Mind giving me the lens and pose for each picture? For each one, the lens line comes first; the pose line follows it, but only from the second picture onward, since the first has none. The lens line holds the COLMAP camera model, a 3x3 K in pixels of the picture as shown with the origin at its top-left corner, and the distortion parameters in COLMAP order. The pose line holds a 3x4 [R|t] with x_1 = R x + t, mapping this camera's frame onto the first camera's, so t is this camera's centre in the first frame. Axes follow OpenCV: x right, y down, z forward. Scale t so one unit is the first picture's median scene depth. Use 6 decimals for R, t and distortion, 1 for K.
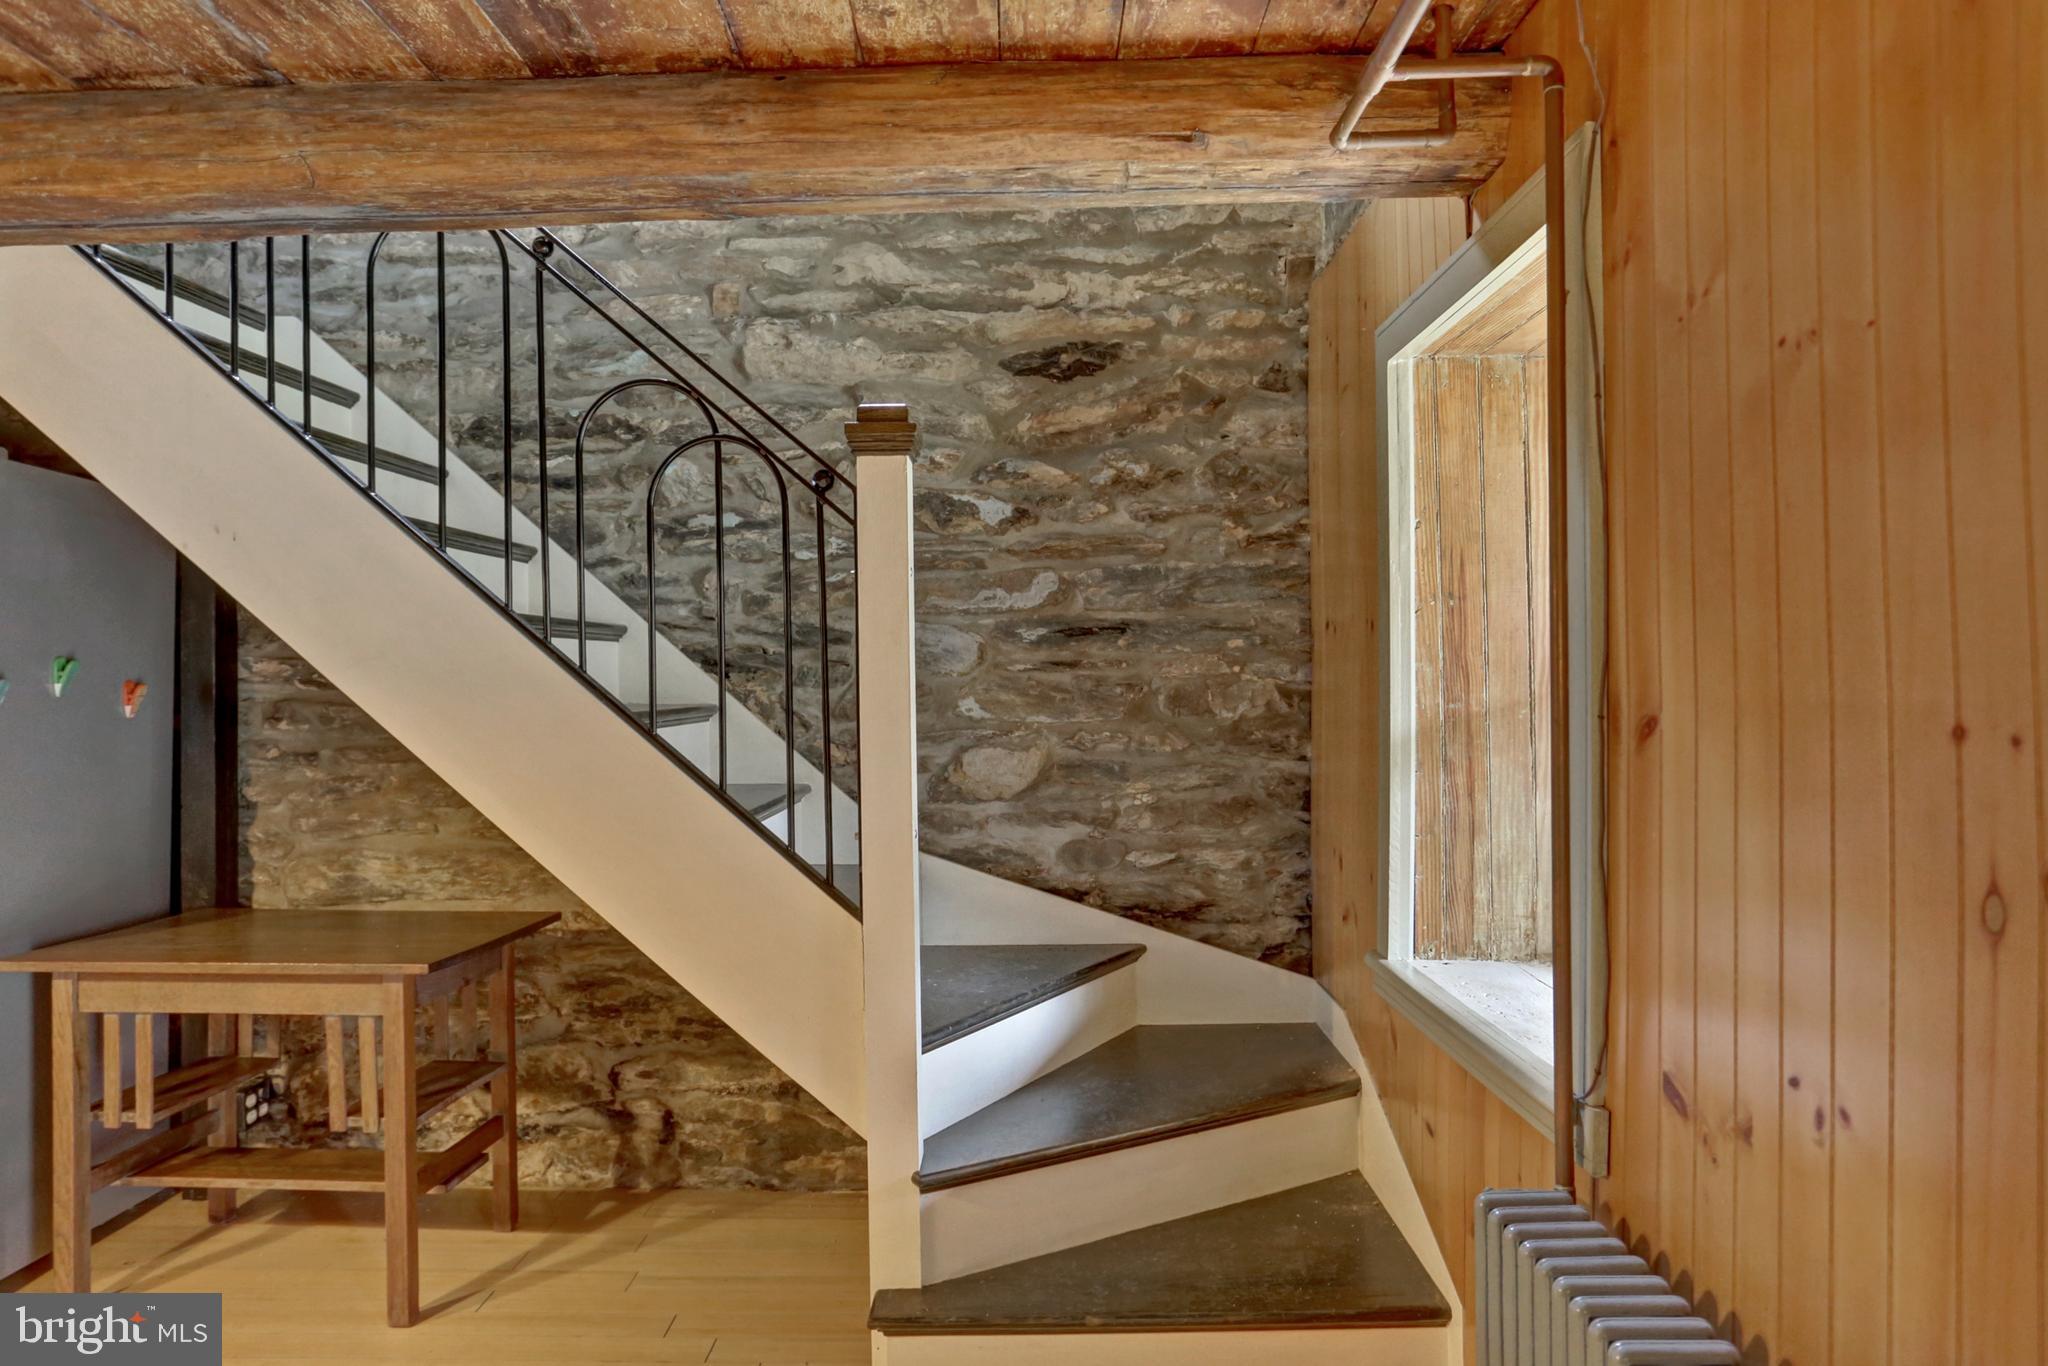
lens RADIAL K [[1285.1, 0, 1024.5], [0, 1285.1, 671.5], [0, 0, 1]] dist [0.000061, 0.005863]
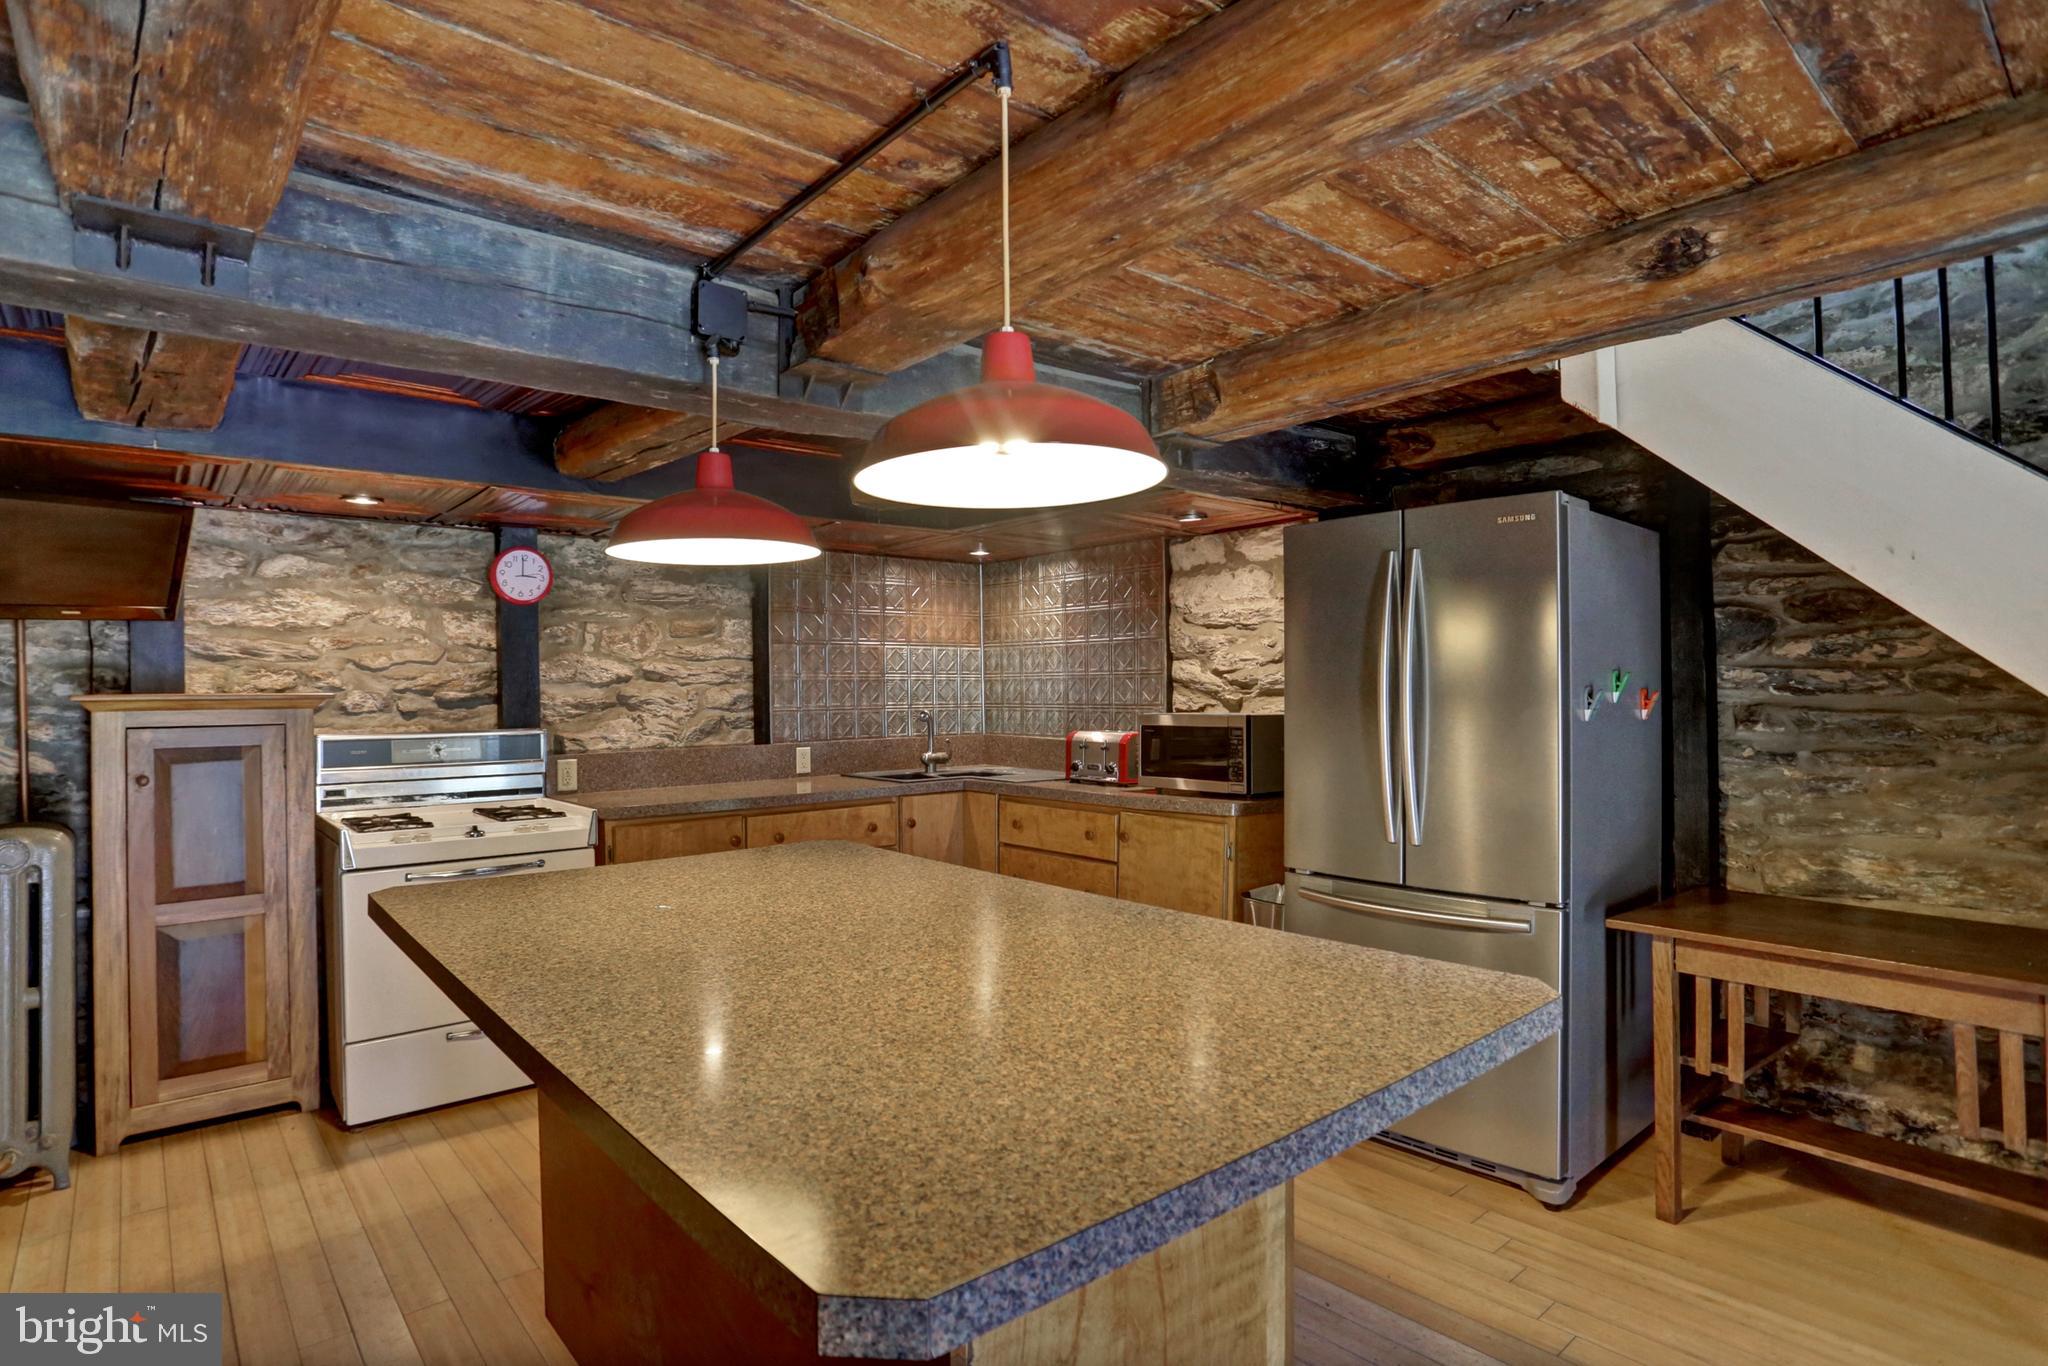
lens RADIAL K [[1042.3, 0, 1016.4], [0, 1042.3, 687.7], [0, 0, 1]] dist [-0.001832, 0.003770]
pose [[0.701334, -0.000974, -0.712832, -0.385293], [0.018184, 0.999698, 0.016524, -0.018589], [0.712601, -0.024551, 0.701140, -0.079080]]
